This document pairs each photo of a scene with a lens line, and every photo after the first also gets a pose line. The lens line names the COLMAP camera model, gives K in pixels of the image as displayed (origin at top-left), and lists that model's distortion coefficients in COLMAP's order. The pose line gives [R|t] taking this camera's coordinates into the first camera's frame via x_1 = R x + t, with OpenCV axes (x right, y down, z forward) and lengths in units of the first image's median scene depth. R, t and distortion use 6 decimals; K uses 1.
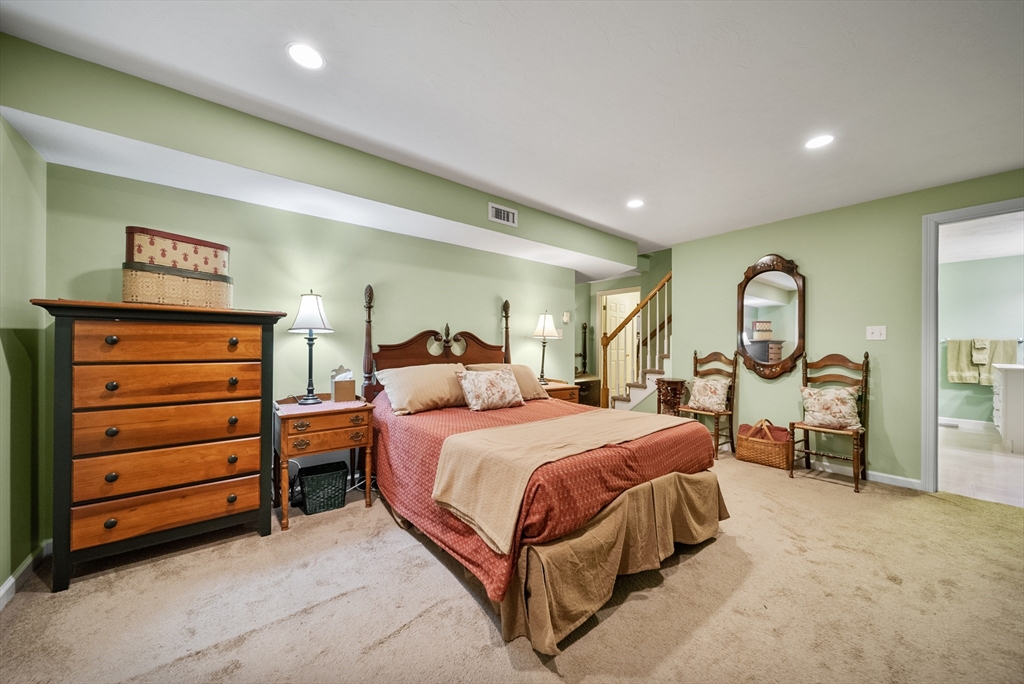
lens RADIAL K [[364.5, 0, 512.5], [0, 364.5, 343.1], [0, 0, 1]] dist [-0.000979, -0.000055]
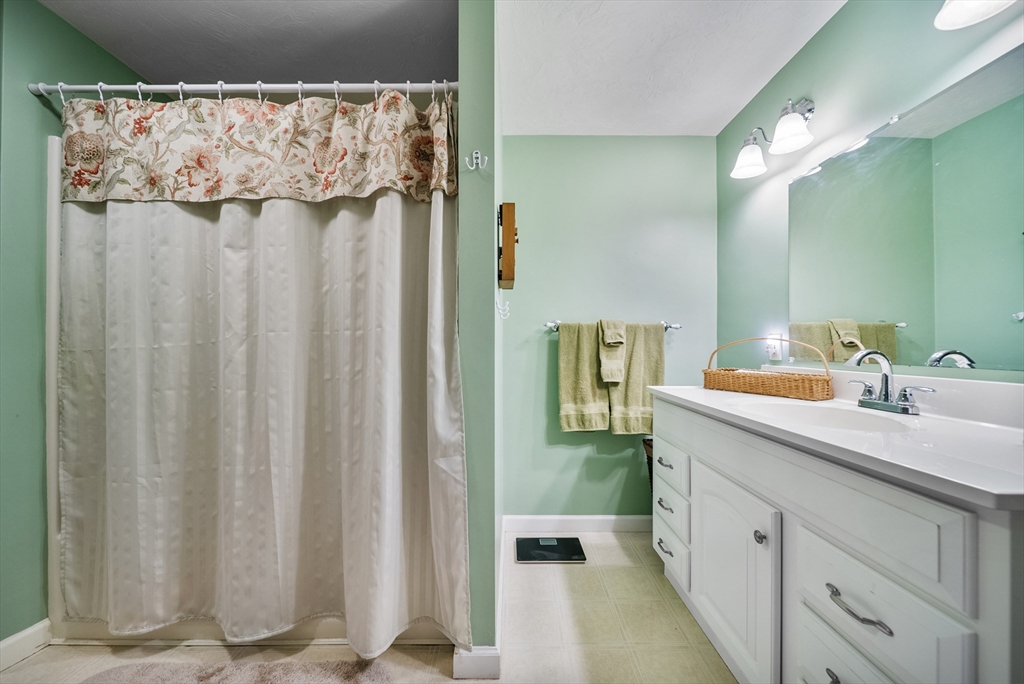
lens RADIAL K [[364.5, 0, 512.2], [0, 364.5, 345.3], [0, 0, 1]] dist [-0.000979, -0.000055]
pose [[0.635010, -0.004413, 0.772492, 0.889693], [0.004695, 0.999987, 0.001853, 0.014345], [-0.772490, 0.002450, 0.635022, 0.817782]]
